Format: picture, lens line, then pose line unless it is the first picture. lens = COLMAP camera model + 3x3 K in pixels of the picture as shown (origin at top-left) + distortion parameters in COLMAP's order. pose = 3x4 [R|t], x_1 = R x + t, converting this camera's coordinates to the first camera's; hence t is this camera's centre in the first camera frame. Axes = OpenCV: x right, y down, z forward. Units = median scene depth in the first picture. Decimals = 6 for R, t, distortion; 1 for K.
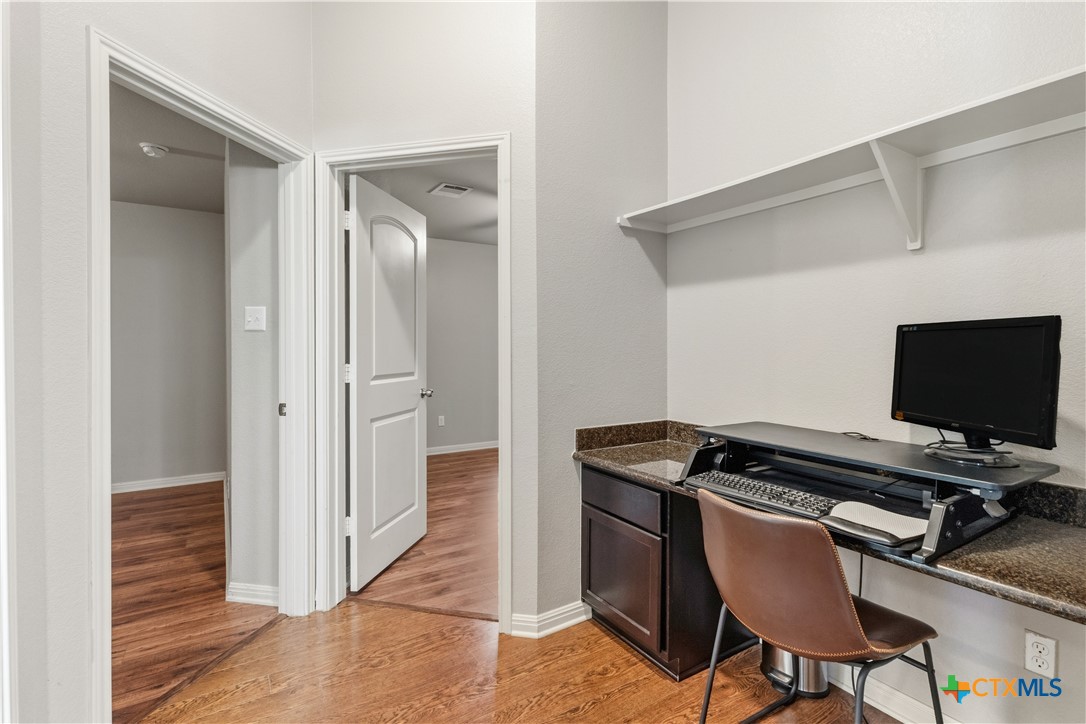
lens RADIAL K [[503.9, 0, 540.6], [0, 503.9, 356.1], [0, 0, 1]] dist [0.005589, 0.000054]
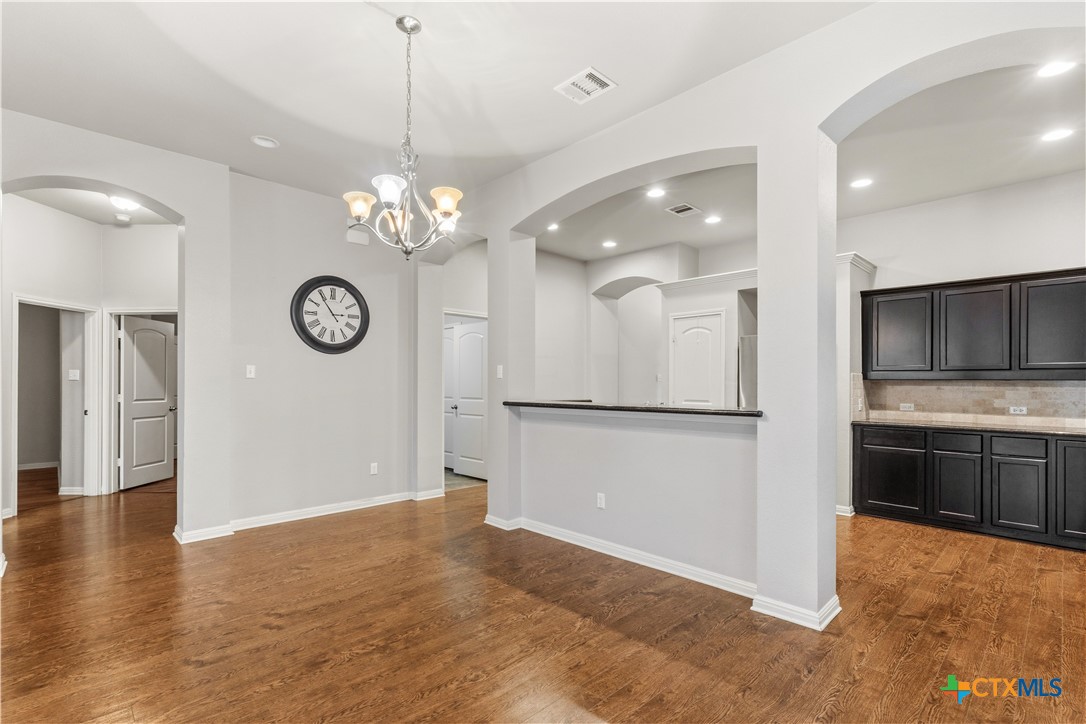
lens RADIAL K [[503.9, 0, 552.5], [0, 503.9, 389.6], [0, 0, 1]] dist [0.005589, 0.000054]
pose [[0.980388, 0.006678, 0.196966, 1.170429], [-0.006754, 0.999977, -0.000284, -0.020207], [-0.196963, -0.001052, 0.980410, -1.774366]]
